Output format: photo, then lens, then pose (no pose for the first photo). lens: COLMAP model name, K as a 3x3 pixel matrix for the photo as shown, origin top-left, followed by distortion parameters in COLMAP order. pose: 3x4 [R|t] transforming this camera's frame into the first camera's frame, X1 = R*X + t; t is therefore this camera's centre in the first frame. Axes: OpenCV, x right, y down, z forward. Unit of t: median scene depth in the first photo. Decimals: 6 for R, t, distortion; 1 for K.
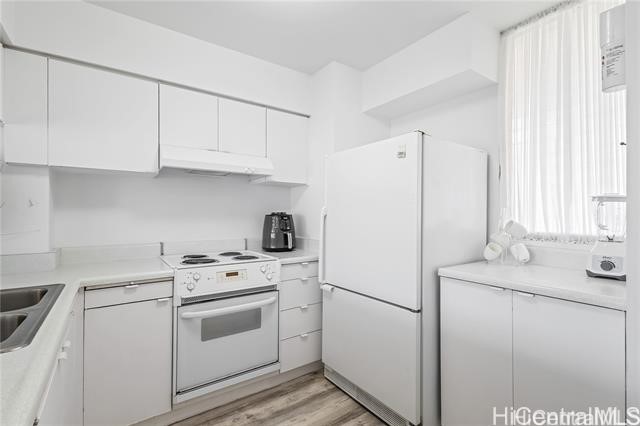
lens RADIAL K [[300.6, 0, 319.0], [0, 300.6, 212.7], [0, 0, 1]] dist [-0.000960, -0.001623]
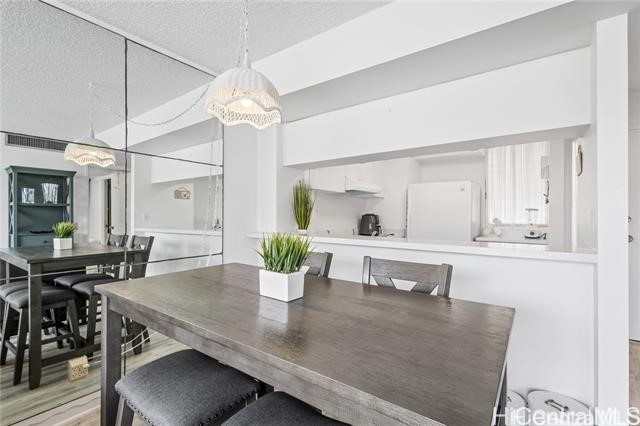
lens RADIAL K [[300.6, 0, 319.5], [0, 300.6, 214.0], [0, 0, 1]] dist [-0.000960, -0.001623]
pose [[0.947547, 0.004411, 0.319587, -1.493918], [-0.007457, 0.999938, 0.008308, -0.014865], [-0.319530, -0.010255, 0.947521, -0.843260]]
